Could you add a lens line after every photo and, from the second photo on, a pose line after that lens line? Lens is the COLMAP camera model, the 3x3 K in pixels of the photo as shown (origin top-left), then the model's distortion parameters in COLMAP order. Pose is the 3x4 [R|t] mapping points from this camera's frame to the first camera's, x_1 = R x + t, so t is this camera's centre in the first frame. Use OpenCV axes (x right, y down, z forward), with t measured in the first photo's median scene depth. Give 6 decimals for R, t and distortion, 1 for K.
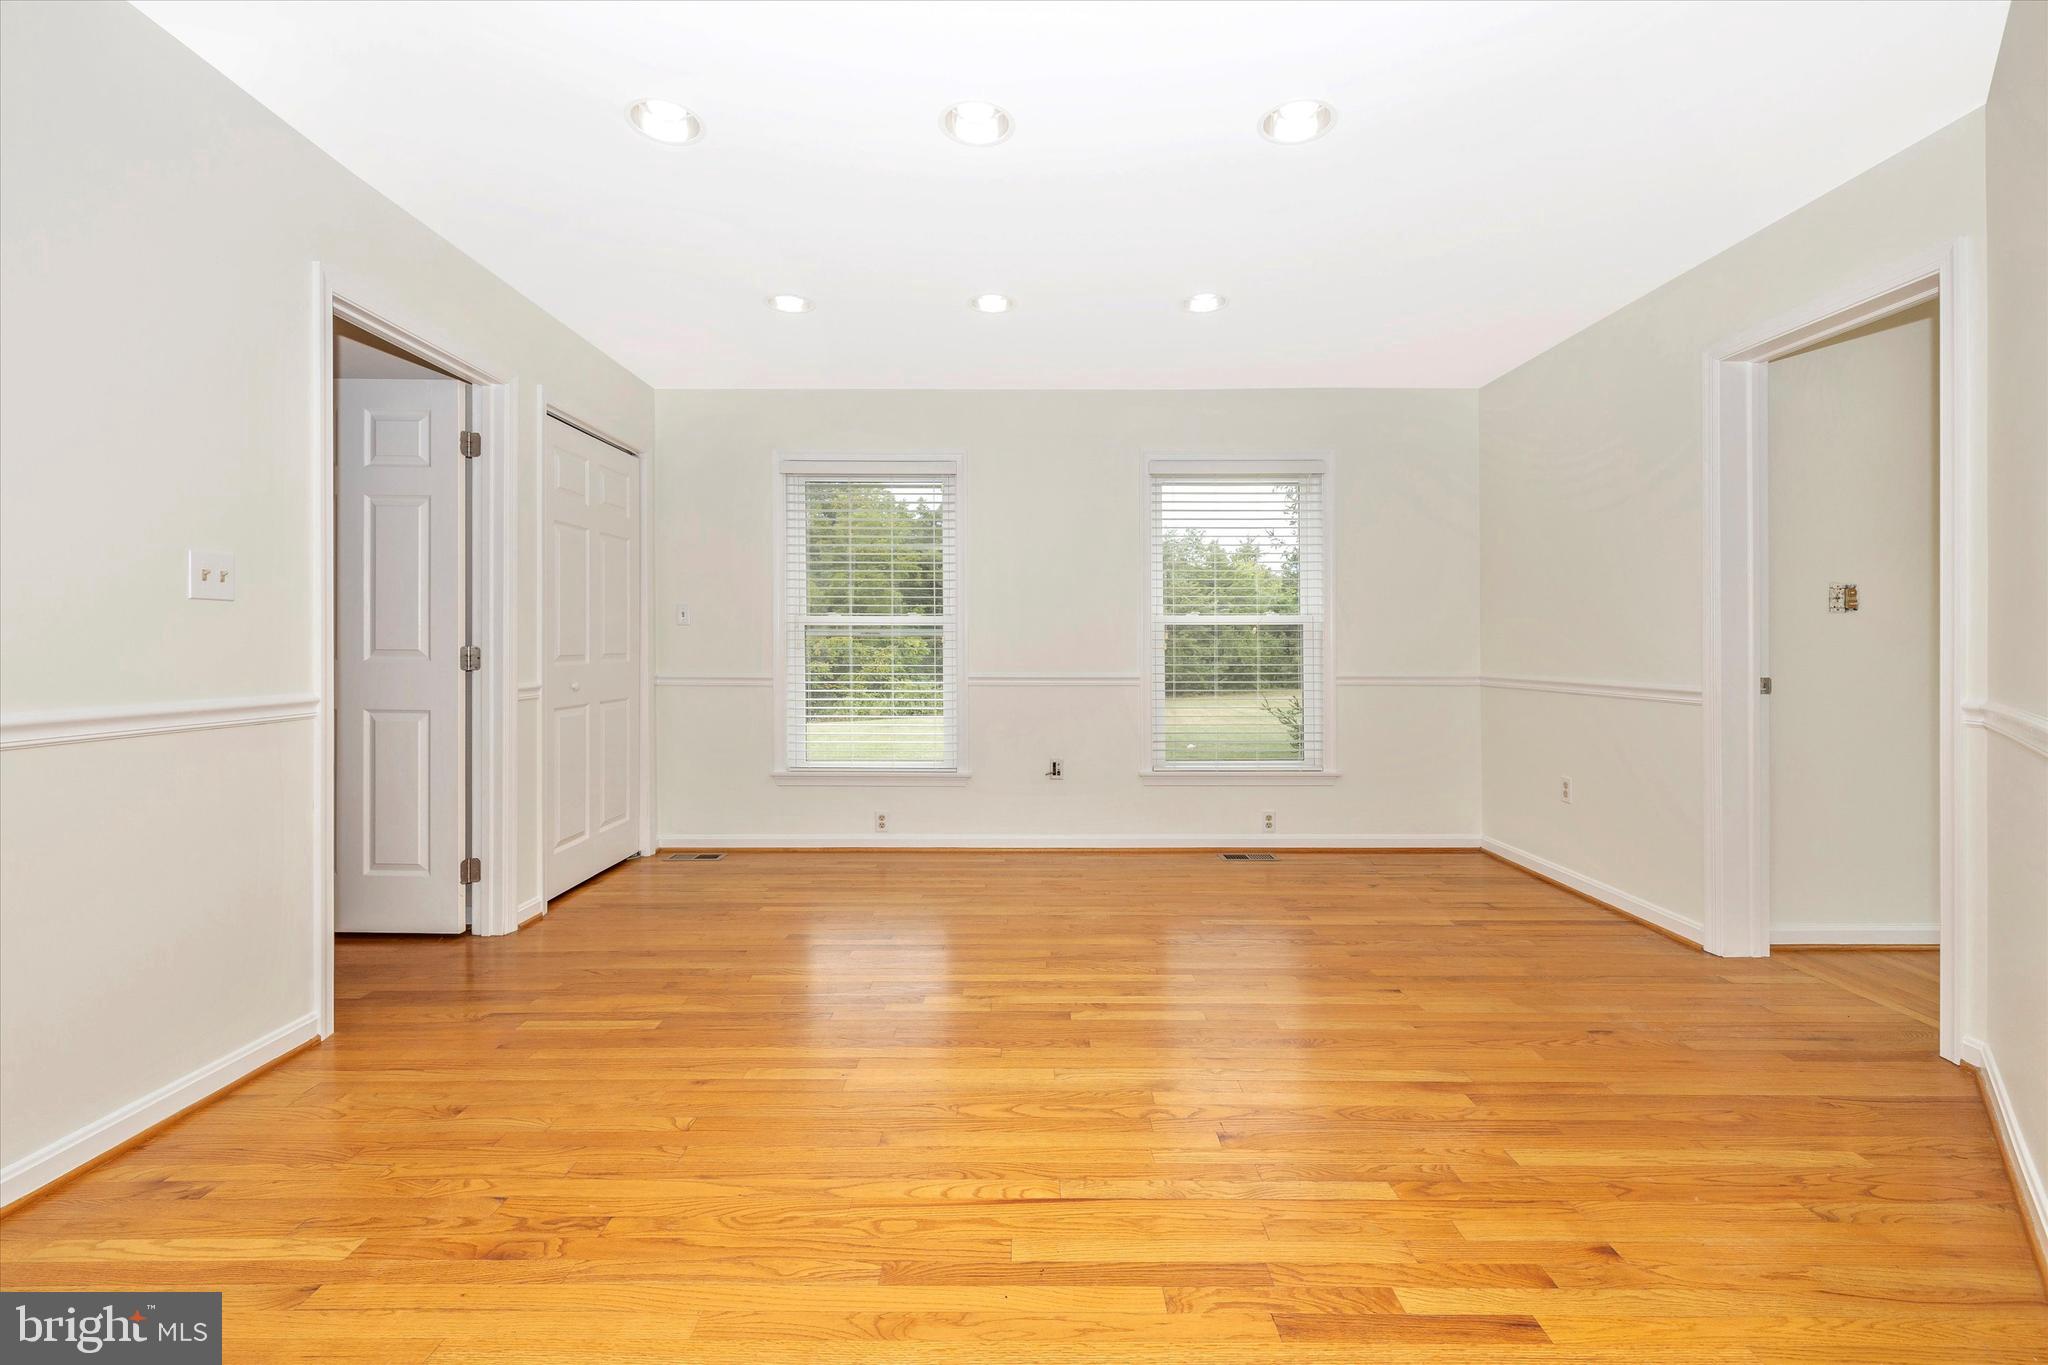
lens RADIAL K [[874.4, 0, 1022.4], [0, 874.4, 666.9], [0, 0, 1]] dist [0.000100, -0.000363]
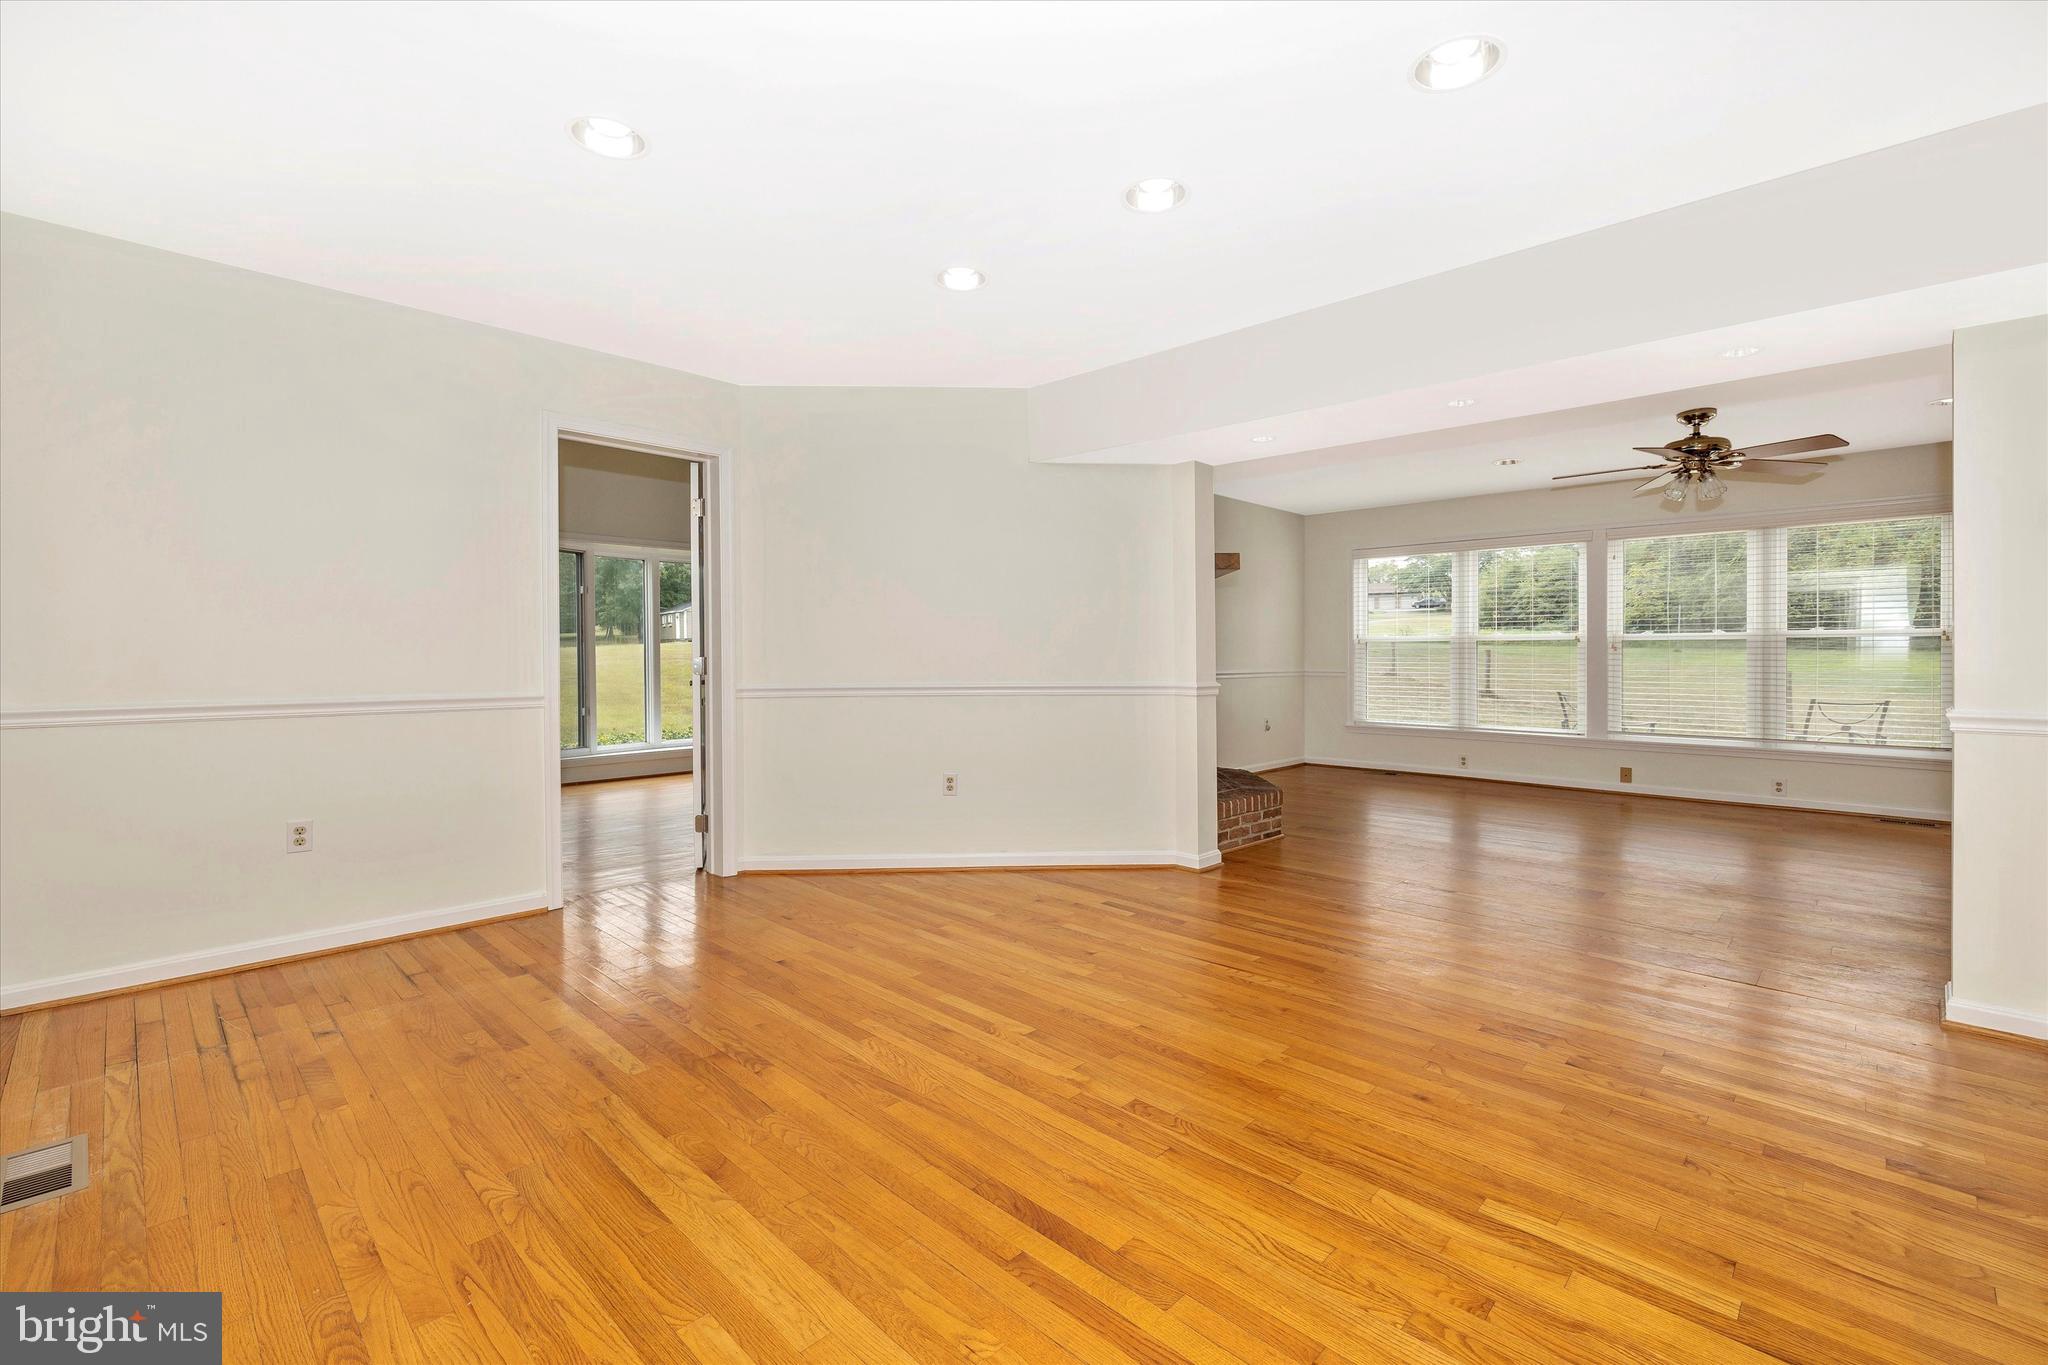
lens RADIAL K [[890.9, 0, 975.8], [0, 890.9, 654.5], [0, 0, 1]] dist [0.001645, 0.000051]
pose [[-0.690251, 0.000723, 0.723569, -0.649657], [0.012995, 0.999851, 0.011398, -0.046184], [-0.723453, 0.017271, -0.690157, 1.769959]]
